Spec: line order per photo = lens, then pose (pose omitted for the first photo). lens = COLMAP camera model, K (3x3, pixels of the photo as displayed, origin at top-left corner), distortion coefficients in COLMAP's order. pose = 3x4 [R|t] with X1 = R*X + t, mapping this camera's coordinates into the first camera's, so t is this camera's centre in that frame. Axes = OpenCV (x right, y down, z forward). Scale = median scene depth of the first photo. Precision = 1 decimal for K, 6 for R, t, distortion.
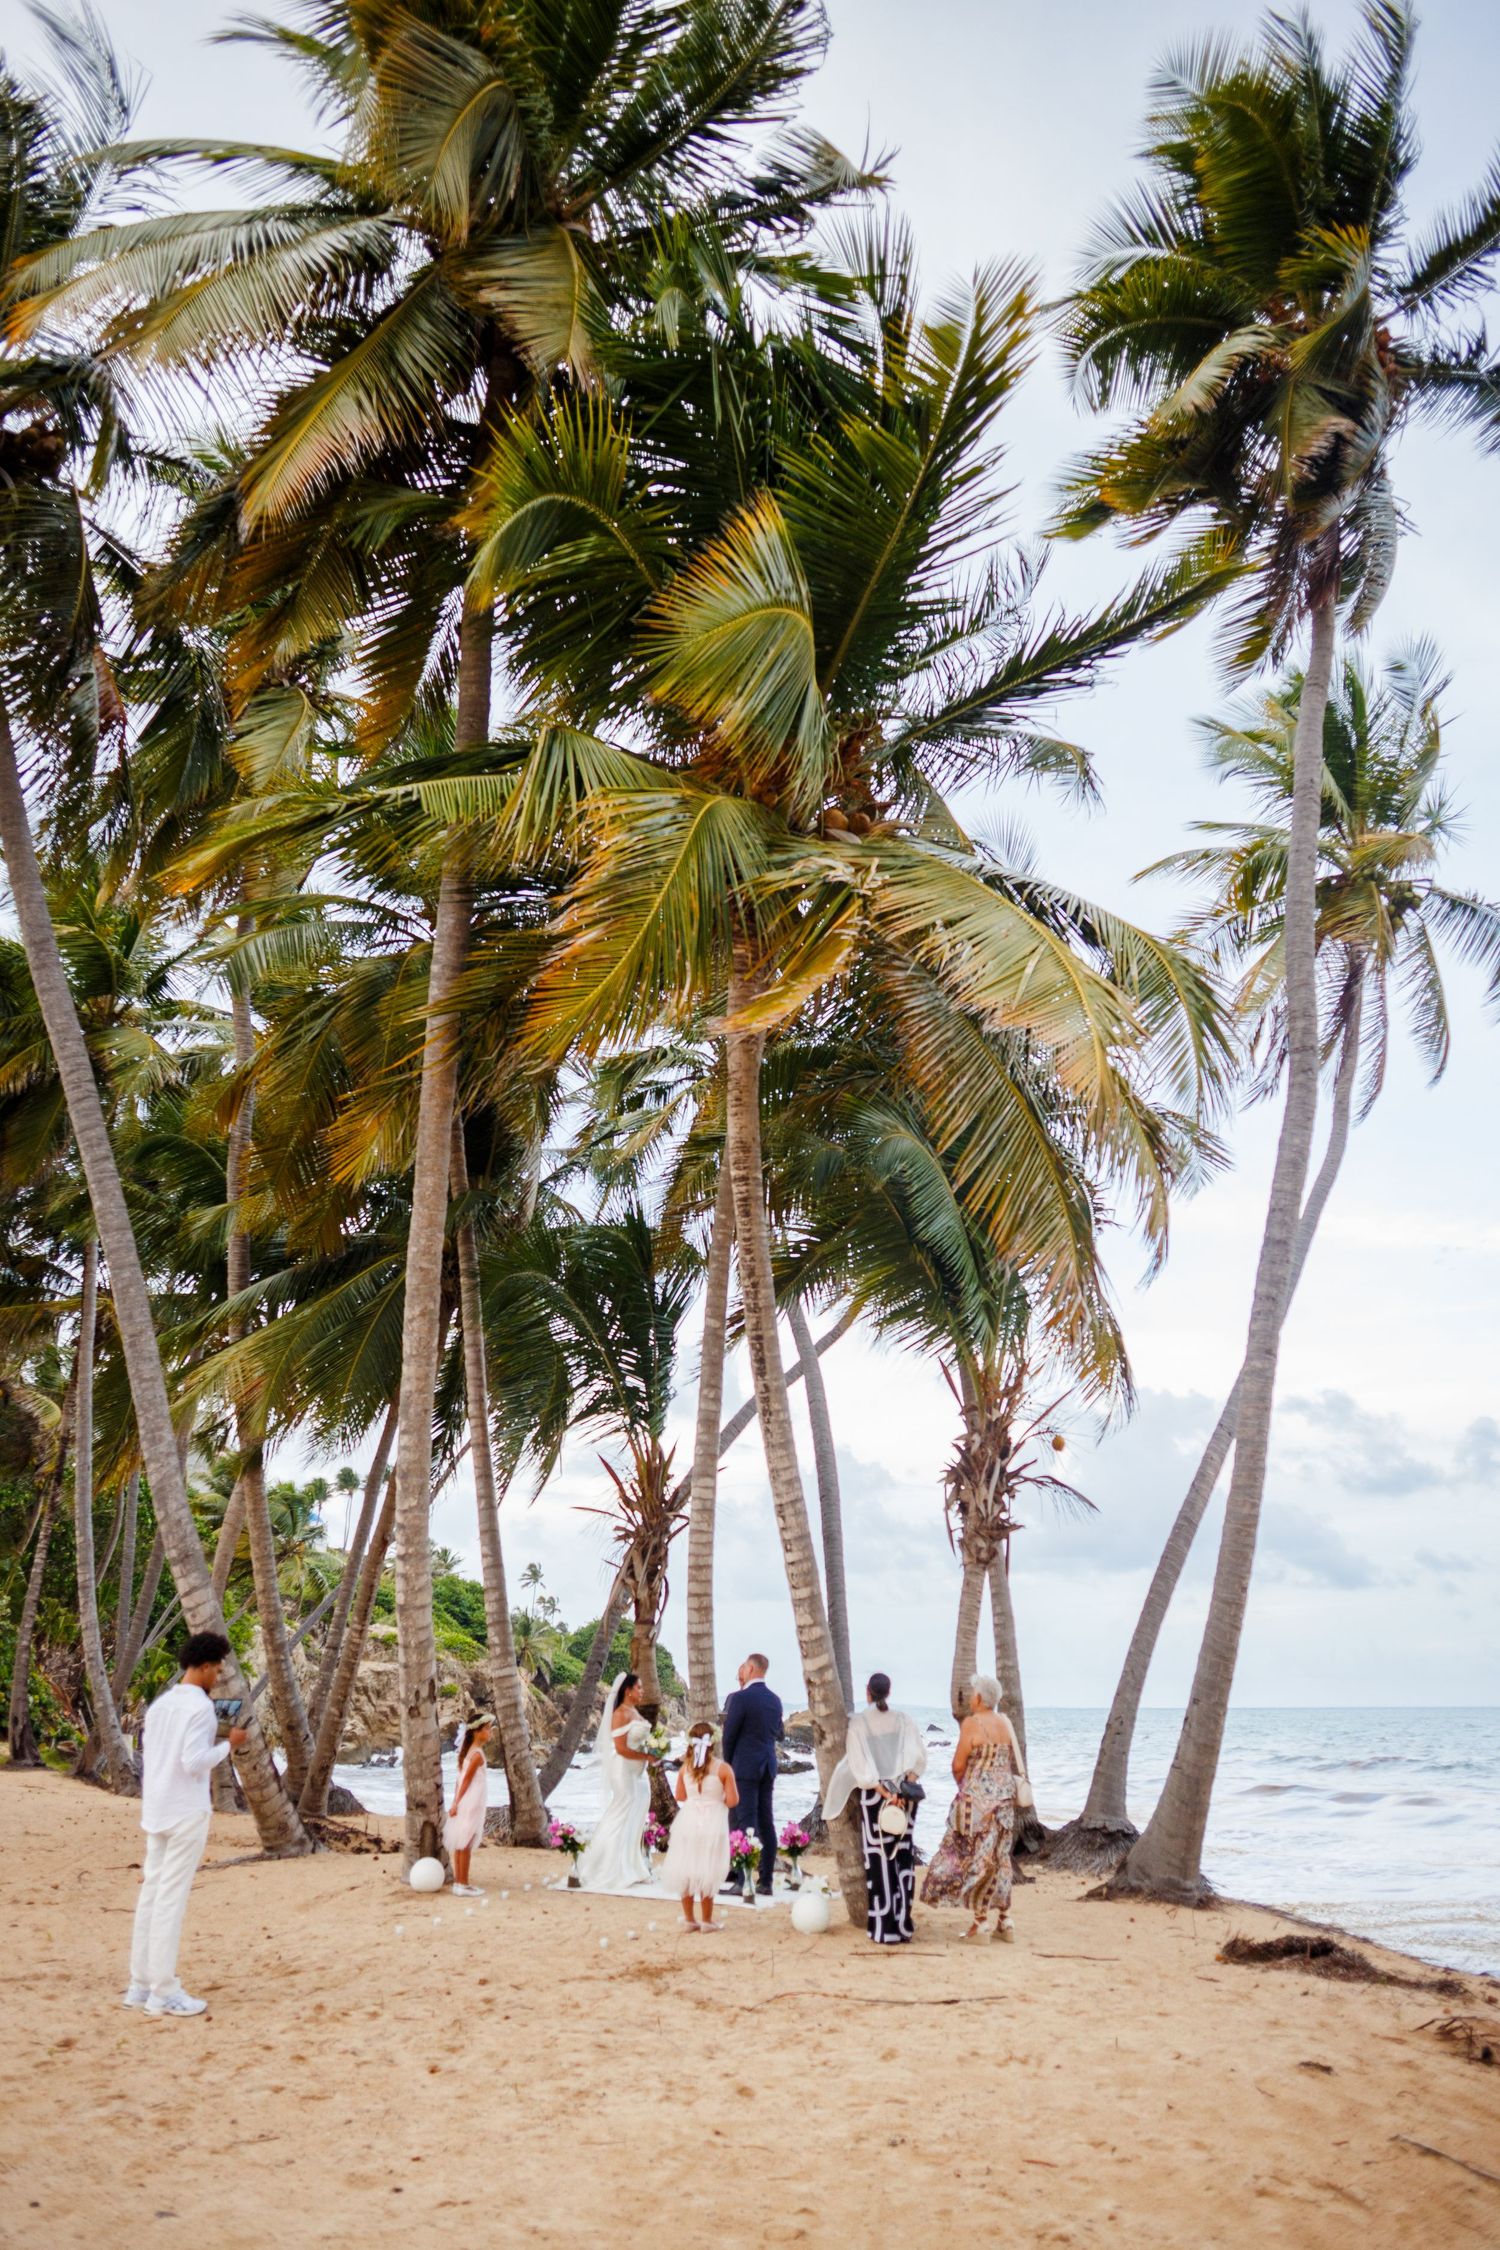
lens RADIAL K [[1520.2, 0, 743.1], [0, 1520.2, 1117.3], [0, 0, 1]] dist [-0.110712, 0.094356]
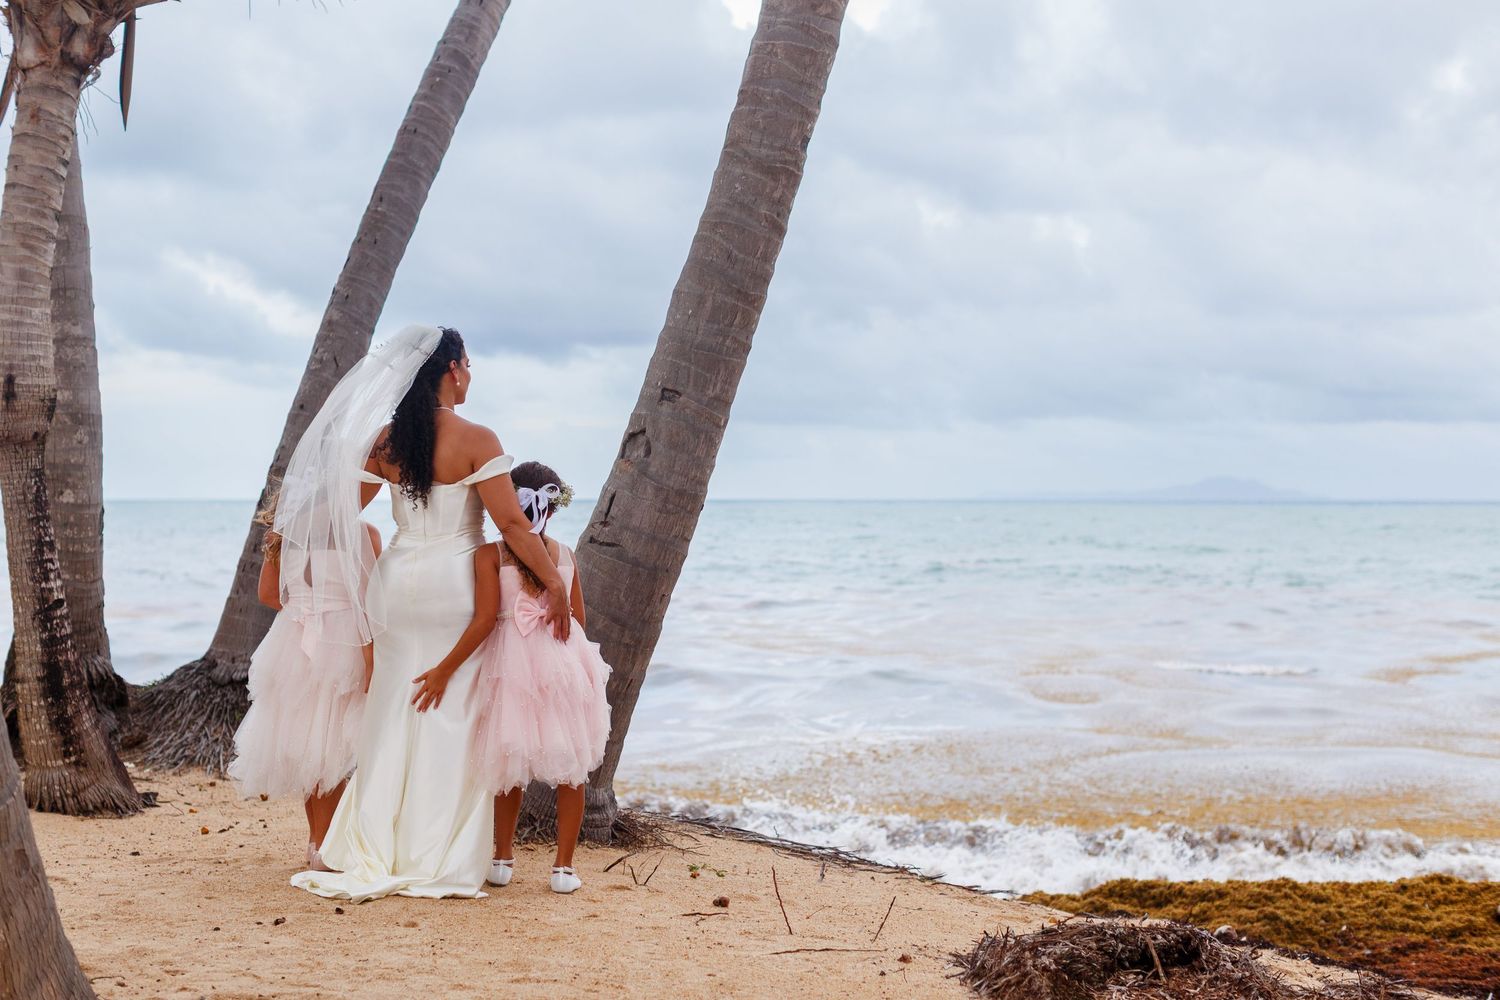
lens RADIAL K [[2171.5, 0, 747.7], [0, 2171.5, 504.5], [0, 0, 1]] dist [0.009353, -0.001422]
pose [[0.819713, -0.011828, 0.572653, -0.023398], [-0.201565, 0.929877, 0.307733, 0.187537], [-0.536136, -0.367680, 0.759848, 0.419591]]
